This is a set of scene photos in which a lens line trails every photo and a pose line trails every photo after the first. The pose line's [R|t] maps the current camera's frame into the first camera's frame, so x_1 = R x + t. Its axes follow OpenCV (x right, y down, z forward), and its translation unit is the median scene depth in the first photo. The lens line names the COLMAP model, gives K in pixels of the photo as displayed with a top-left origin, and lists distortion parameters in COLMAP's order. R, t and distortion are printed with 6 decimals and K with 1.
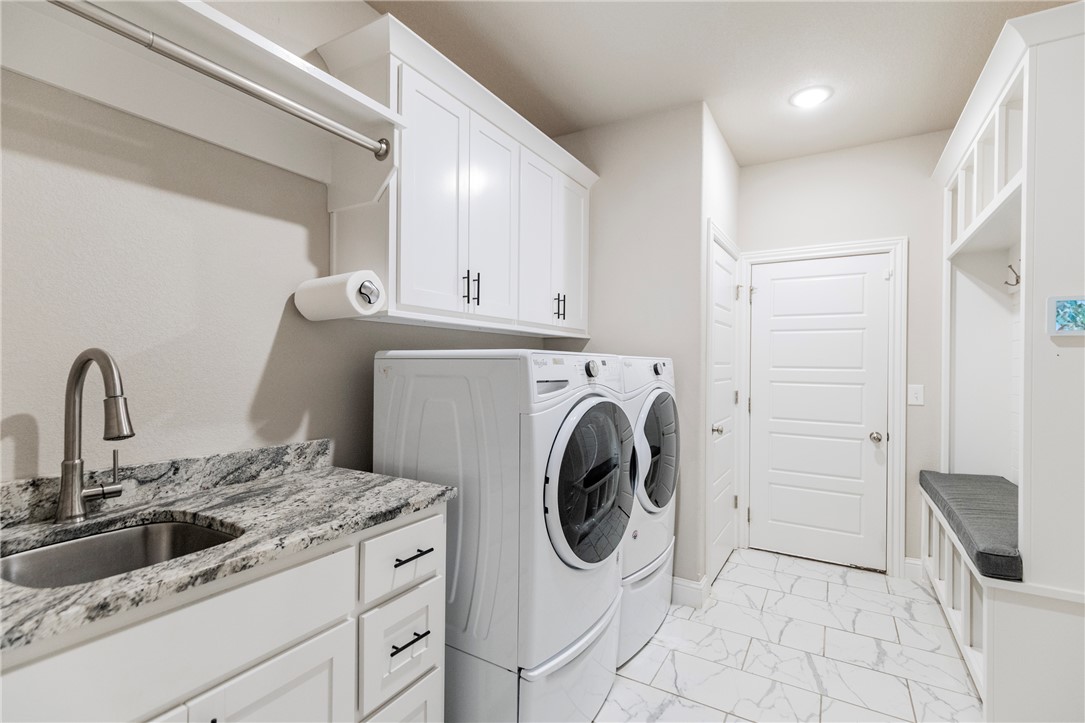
lens RADIAL K [[492.7, 0, 546.3], [0, 492.7, 365.4], [0, 0, 1]] dist [0.003427, 0.000131]
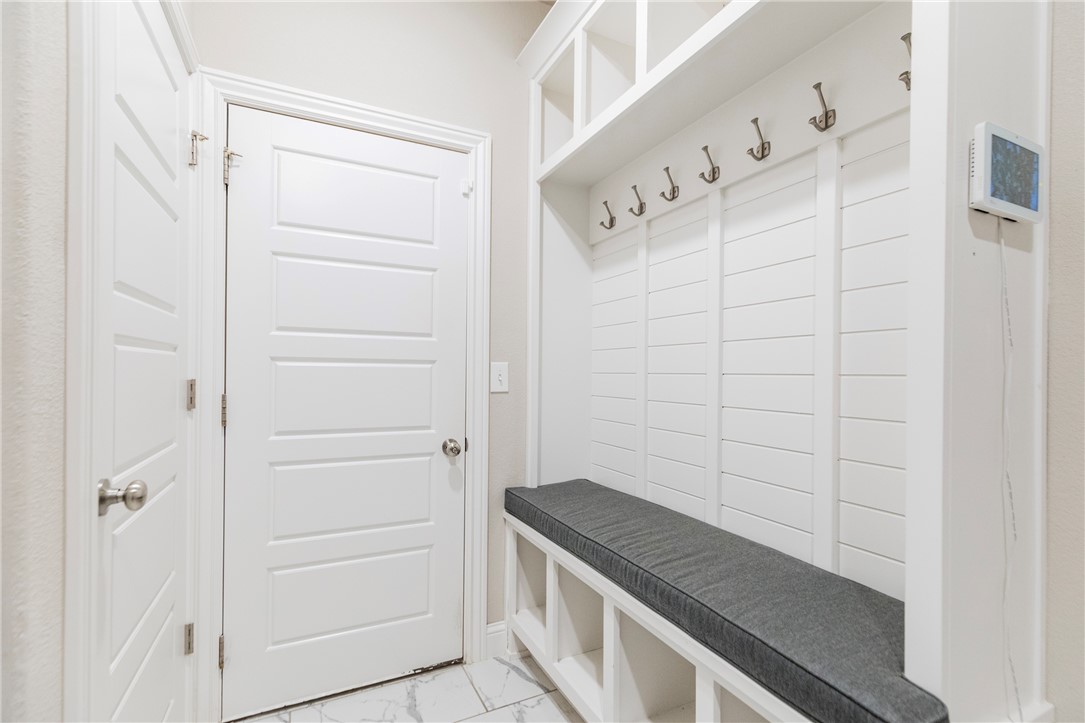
lens RADIAL K [[492.7, 0, 547.3], [0, 492.7, 369.1], [0, 0, 1]] dist [0.003427, 0.000131]
pose [[0.543170, -0.003860, 0.839614, 0.218839], [-0.004127, 0.999965, 0.007267, 0.042641], [-0.839613, -0.007412, 0.543135, 0.571753]]
